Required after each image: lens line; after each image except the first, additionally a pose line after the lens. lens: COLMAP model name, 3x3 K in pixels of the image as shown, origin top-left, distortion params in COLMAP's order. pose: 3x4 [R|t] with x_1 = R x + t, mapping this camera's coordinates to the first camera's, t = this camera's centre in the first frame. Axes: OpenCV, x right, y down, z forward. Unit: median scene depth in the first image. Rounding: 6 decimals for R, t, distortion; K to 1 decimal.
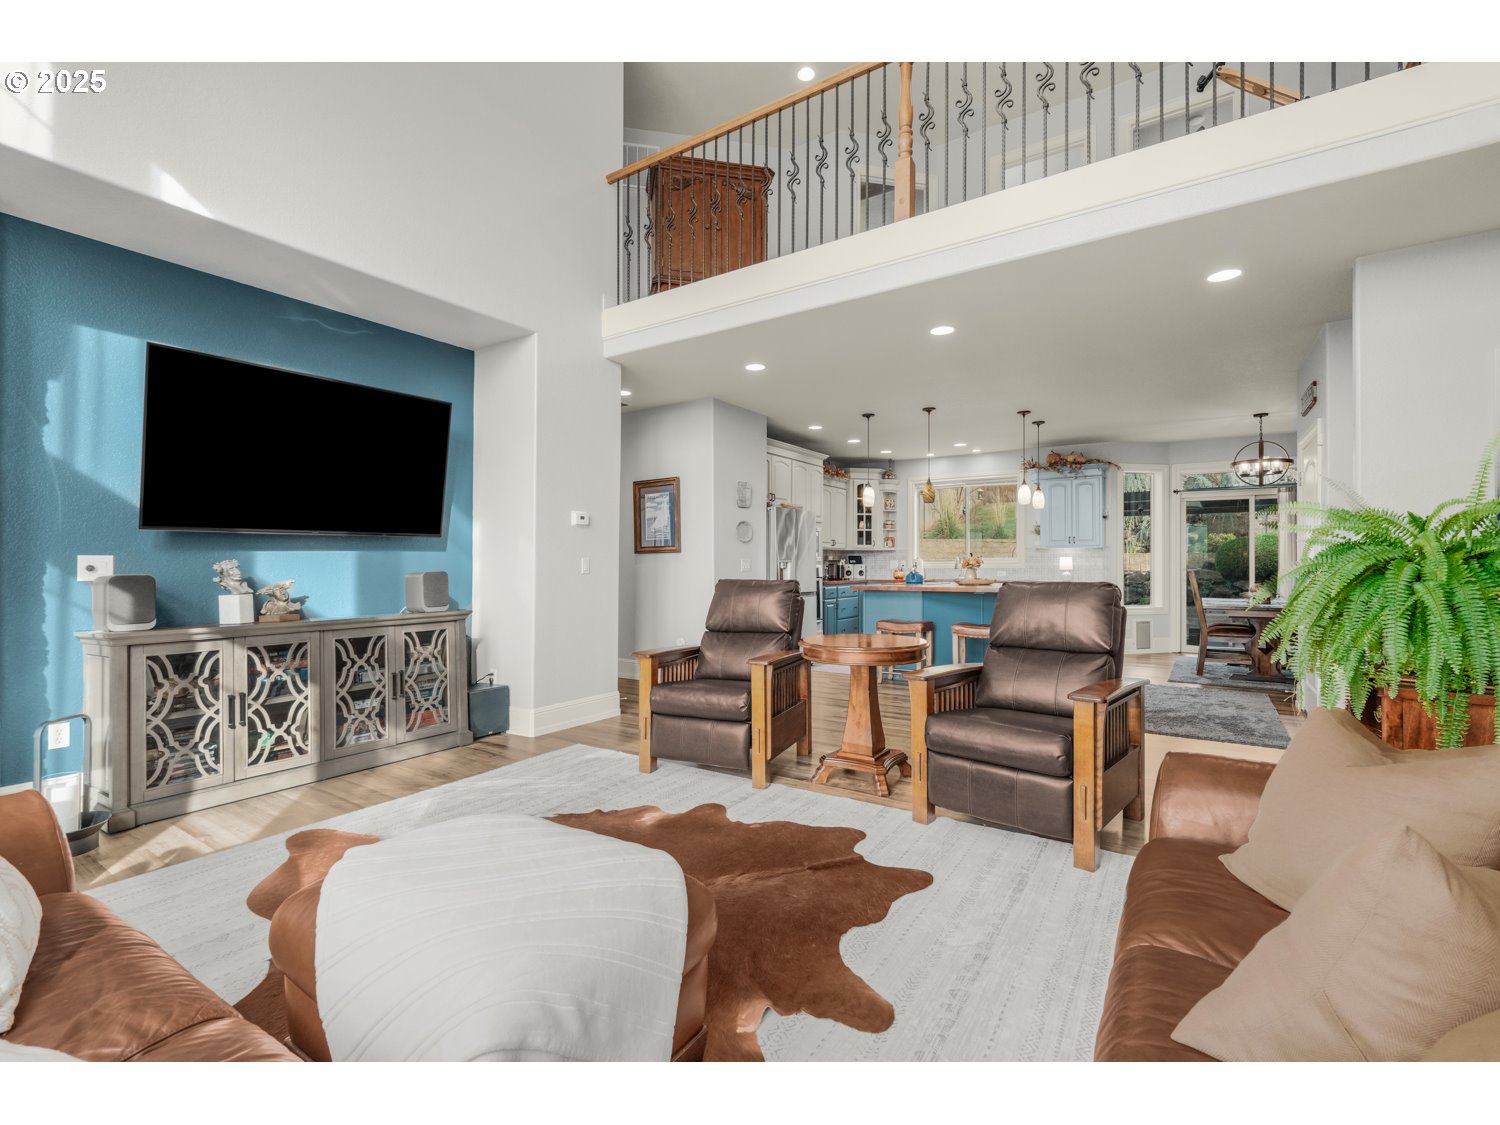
lens RADIAL K [[672.0, 0, 748.1], [0, 672.0, 566.3], [0, 0, 1]] dist [0.001552, -0.000056]
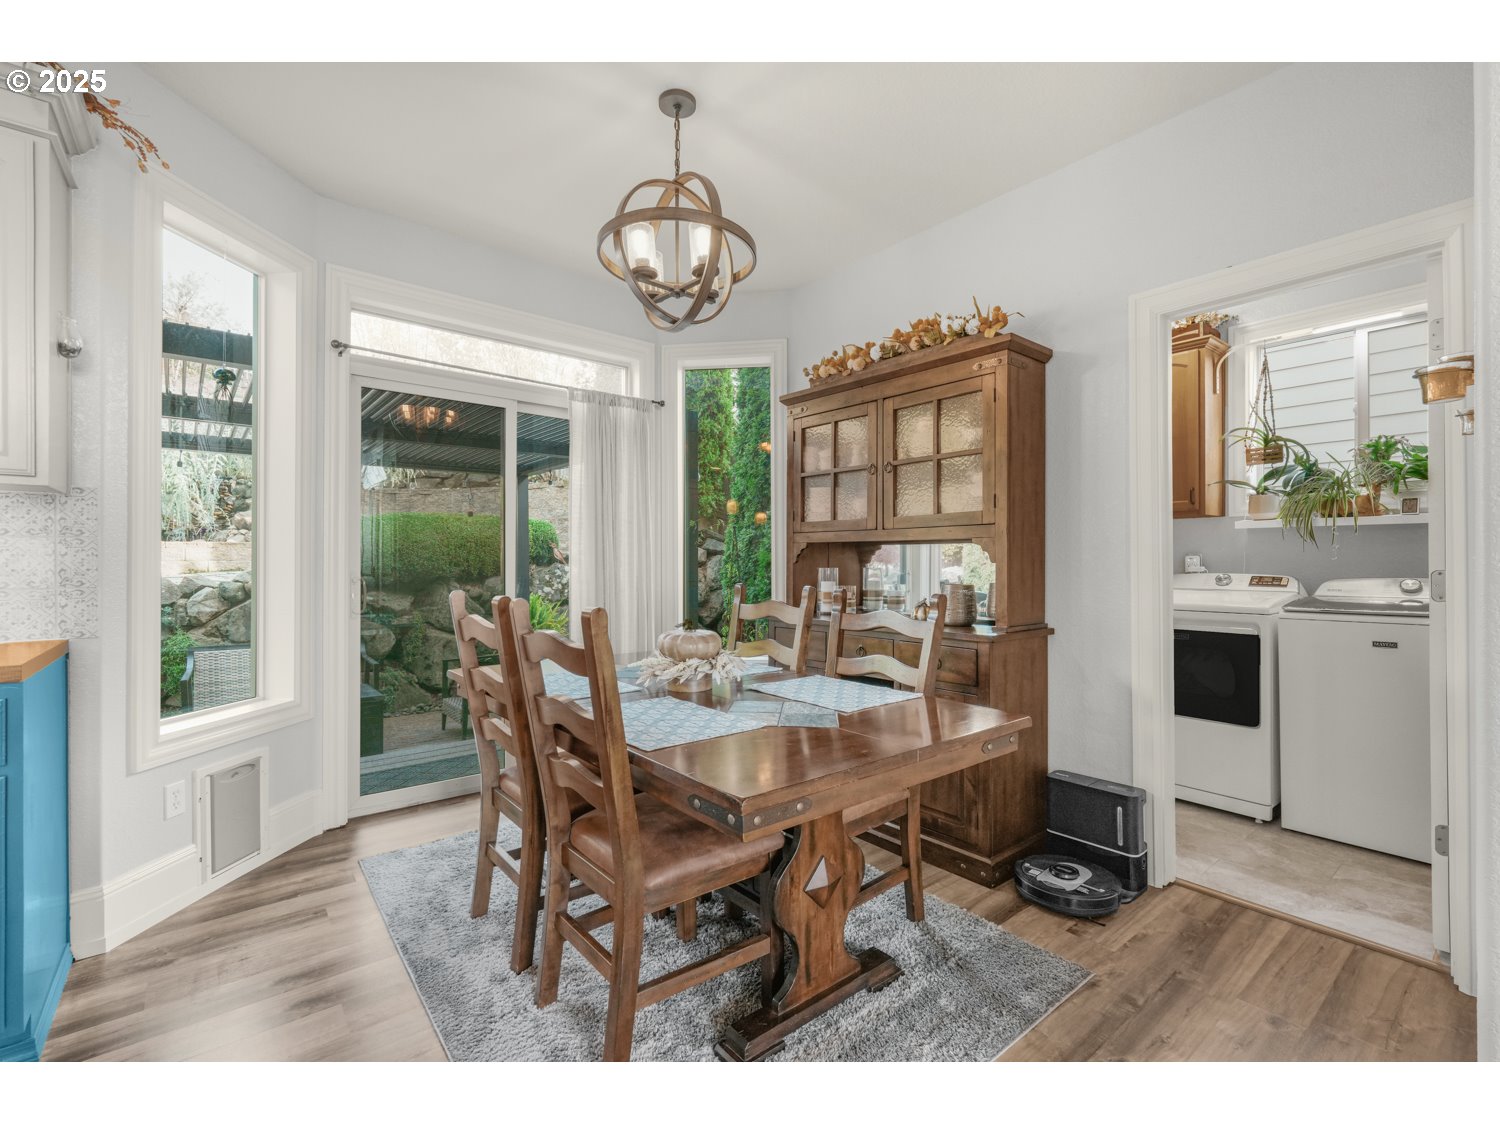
lens RADIAL K [[661.8, 0, 753.9], [0, 661.8, 561.4], [0, 0, 1]] dist [0.001317, 0.000371]
pose [[0.282950, 0.000361, 0.959135, 0.464522], [0.000516, 1.000000, -0.000528, -0.005670], [-0.959134, 0.000644, 0.282950, 0.869533]]
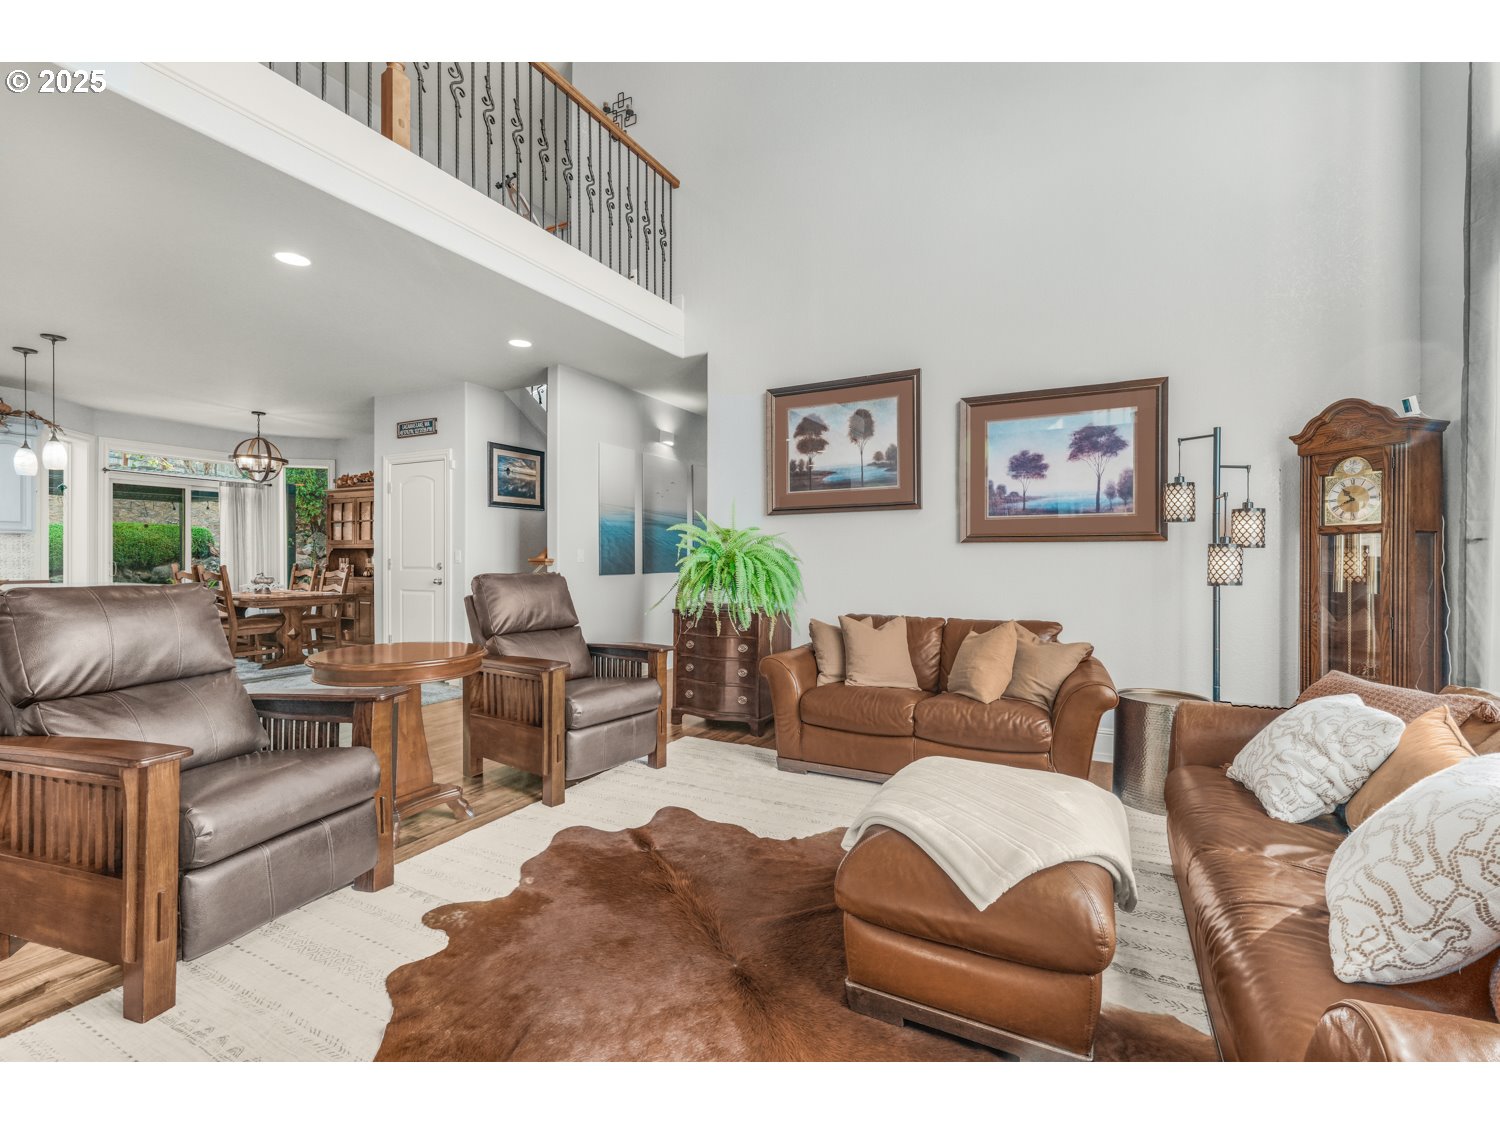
lens RADIAL K [[661.8, 0, 753.9], [0, 661.8, 561.4], [0, 0, 1]] dist [0.001317, 0.000371]
pose [[-0.110786, -0.003523, 0.993838, -0.344579], [-0.003351, 0.999989, 0.003171, -0.001420], [-0.993839, -0.002979, -0.110797, 0.346501]]
